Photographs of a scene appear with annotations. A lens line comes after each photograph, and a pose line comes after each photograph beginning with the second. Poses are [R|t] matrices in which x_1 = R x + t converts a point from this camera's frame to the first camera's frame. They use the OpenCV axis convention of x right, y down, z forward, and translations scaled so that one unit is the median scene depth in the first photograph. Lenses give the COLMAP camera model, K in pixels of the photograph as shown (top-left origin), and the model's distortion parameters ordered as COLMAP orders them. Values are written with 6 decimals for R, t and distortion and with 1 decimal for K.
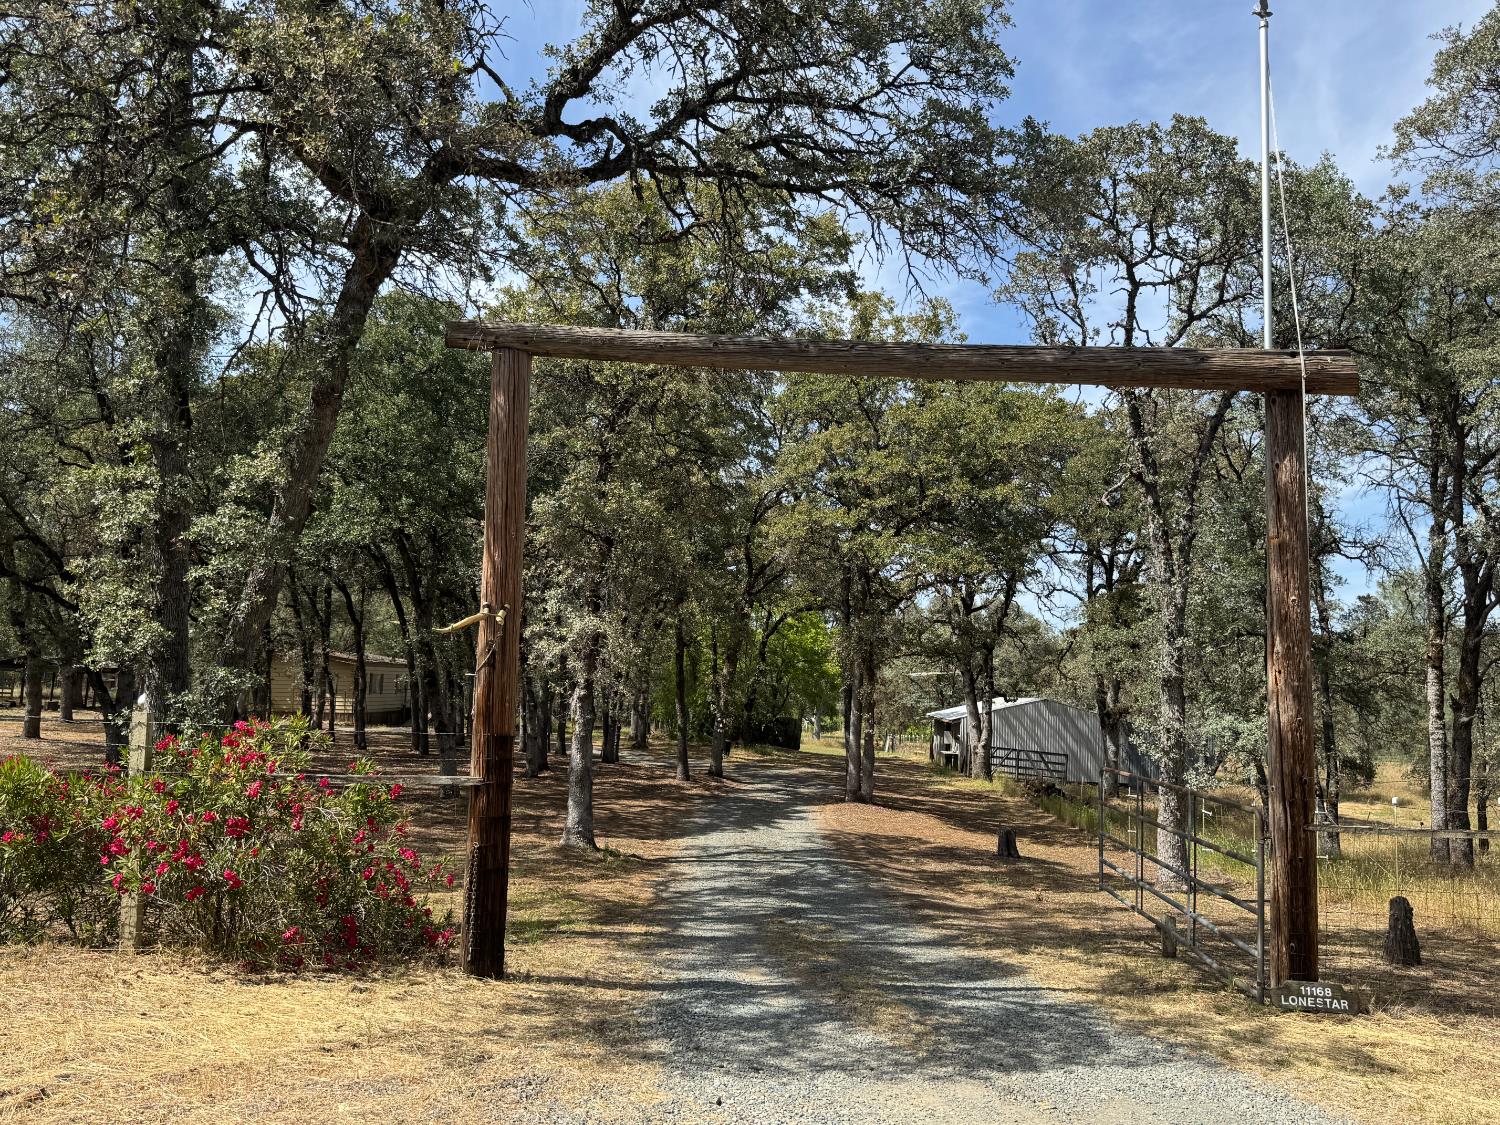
lens RADIAL K [[1259.2, 0, 750.0], [0, 1259.2, 562.5], [0, 0, 1]] dist [-0.009127, -0.014018]
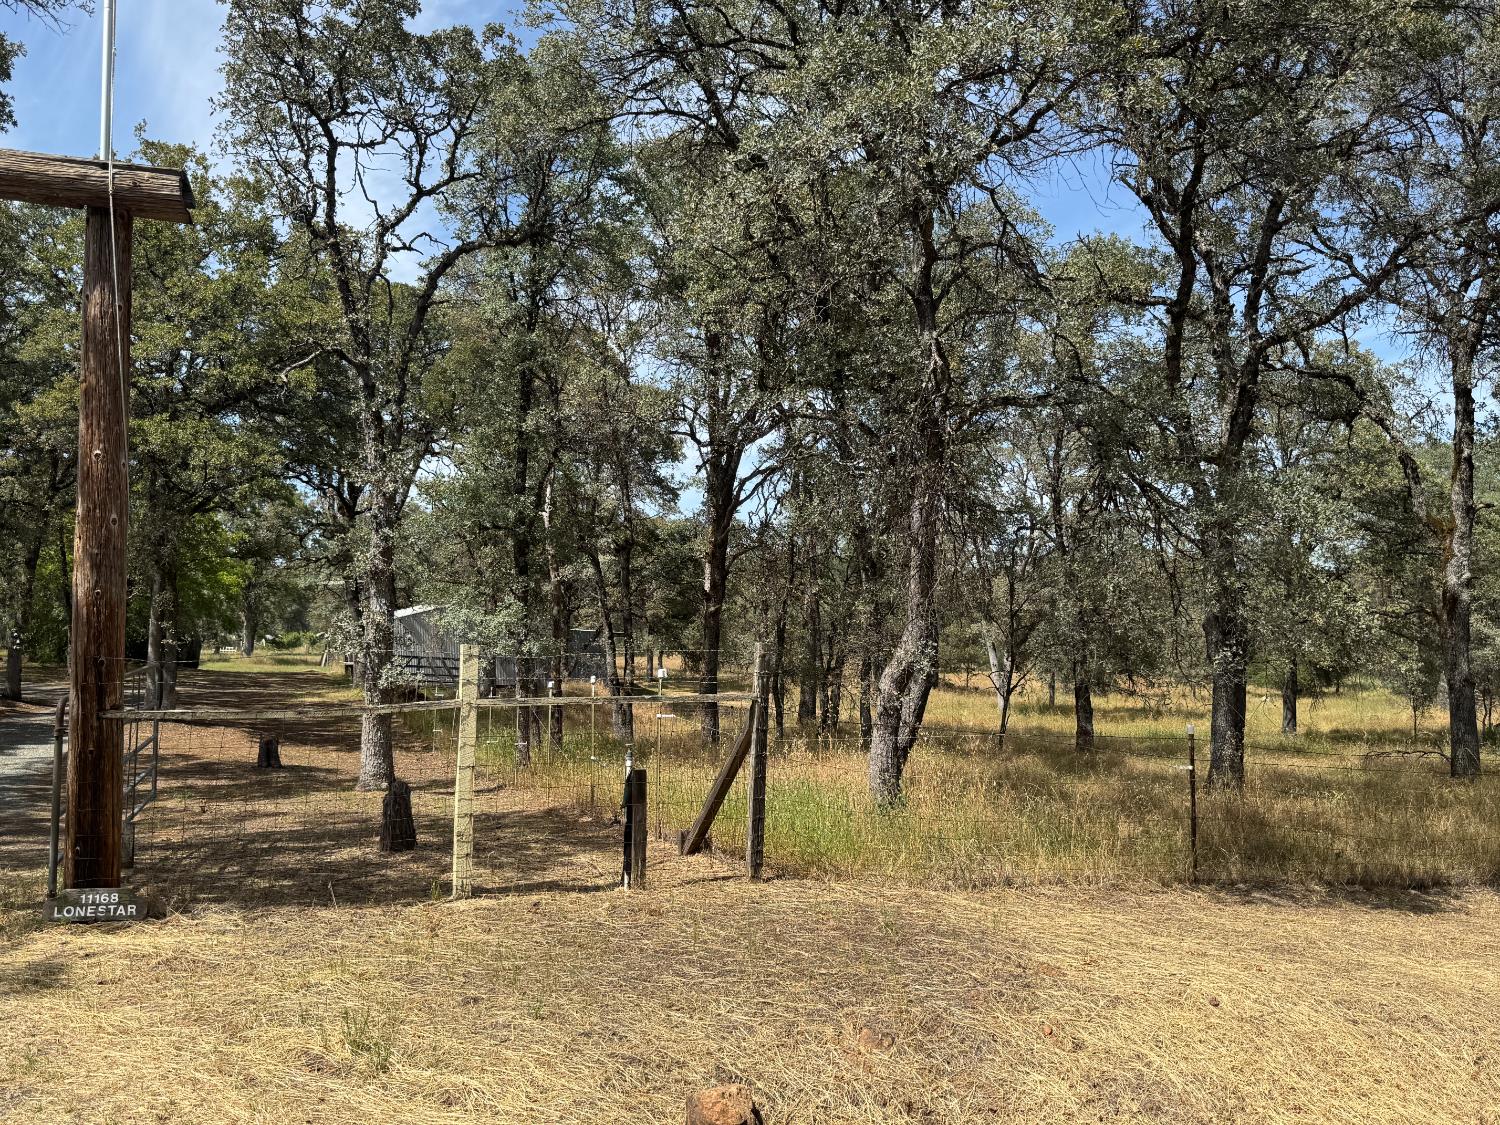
lens RADIAL K [[1286.1, 0, 750.0], [0, 1286.1, 562.5], [0, 0, 1]] dist [-0.007193, -0.006781]
pose [[0.897735, -0.006742, 0.440483, 0.164851], [-0.026441, 0.997256, 0.069153, 0.011447], [-0.439741, -0.073728, 0.895093, 0.003728]]
